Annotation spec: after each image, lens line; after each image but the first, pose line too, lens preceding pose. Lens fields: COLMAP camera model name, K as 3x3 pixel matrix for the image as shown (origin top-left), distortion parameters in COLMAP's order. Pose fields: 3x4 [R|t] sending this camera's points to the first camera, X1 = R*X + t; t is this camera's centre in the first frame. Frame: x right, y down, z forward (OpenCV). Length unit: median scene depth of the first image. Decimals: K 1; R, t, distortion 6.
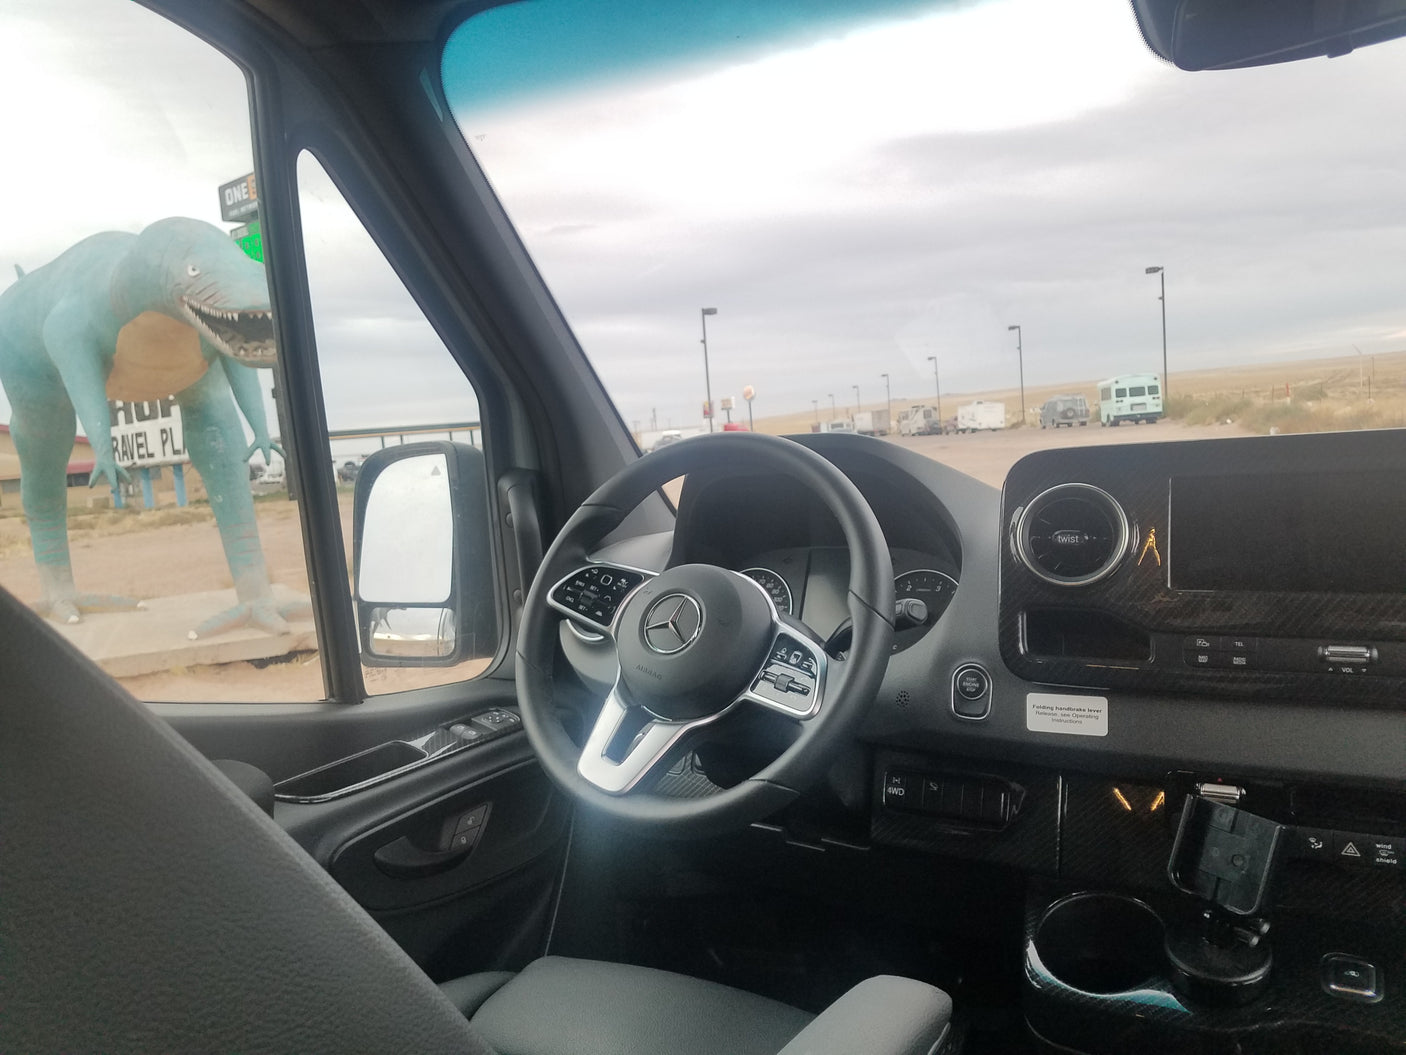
lens RADIAL K [[1144.4, 0, 703.0], [0, 1144.4, 527.5], [0, 0, 1]] dist [0.000044, -0.000515]
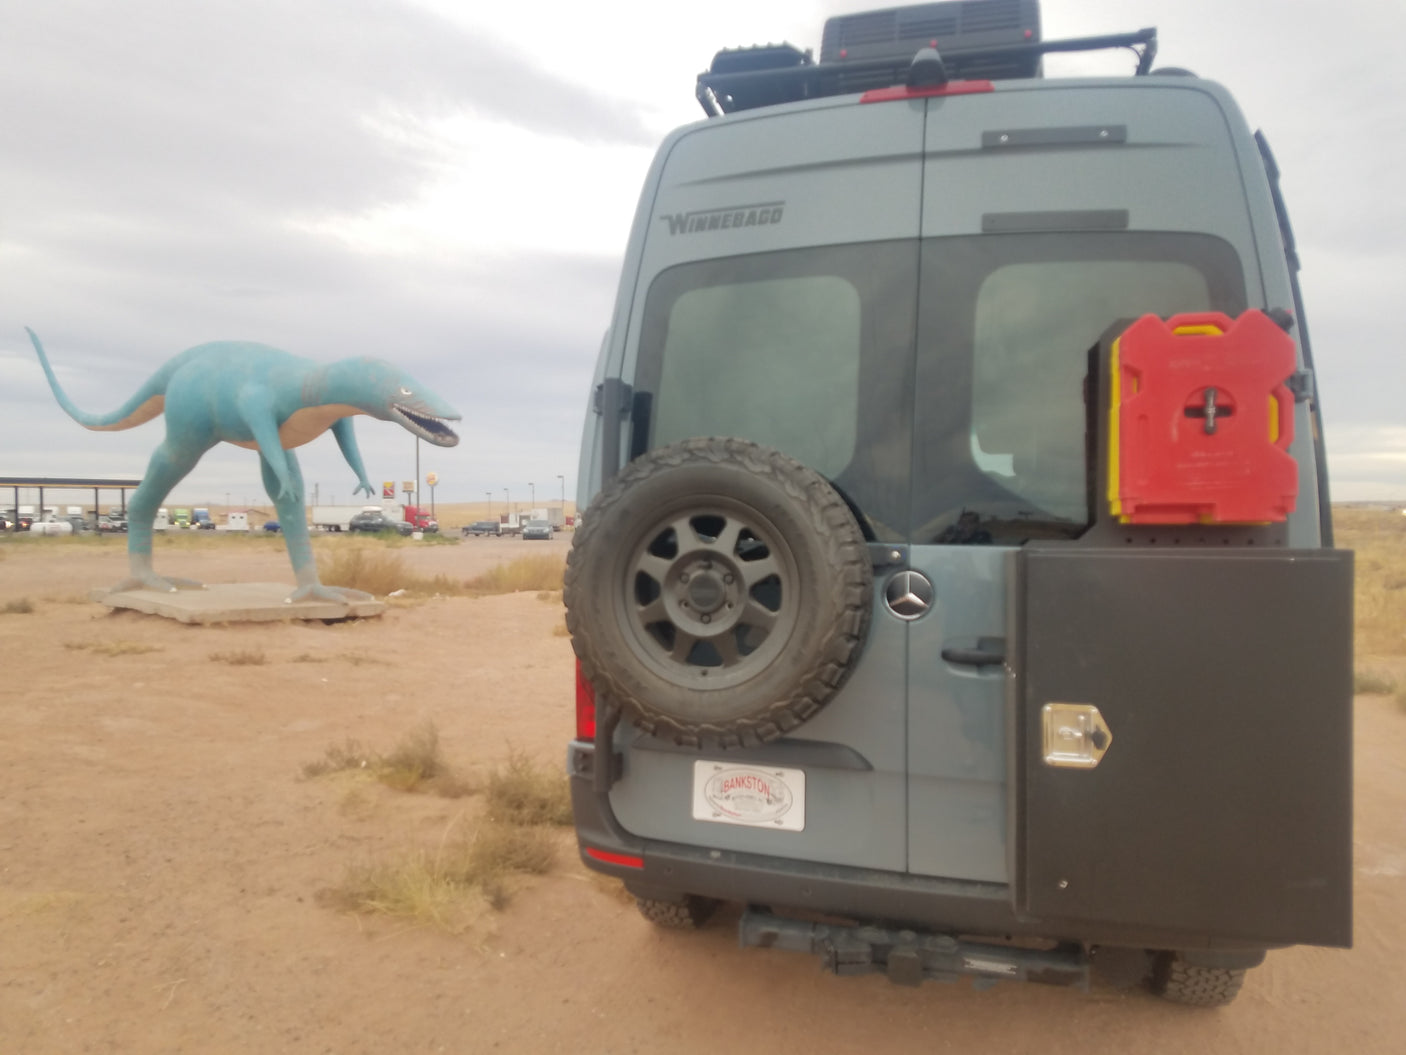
lens RADIAL K [[1144.4, 0, 703.0], [0, 1144.4, 527.5], [0, 0, 1]] dist [0.000044, -0.000515]
pose [[0.956339, 0.082438, 0.280391, -0.344982], [-0.058707, 0.994025, -0.092021, 0.103702], [-0.286301, 0.071542, 0.955465, -0.668685]]
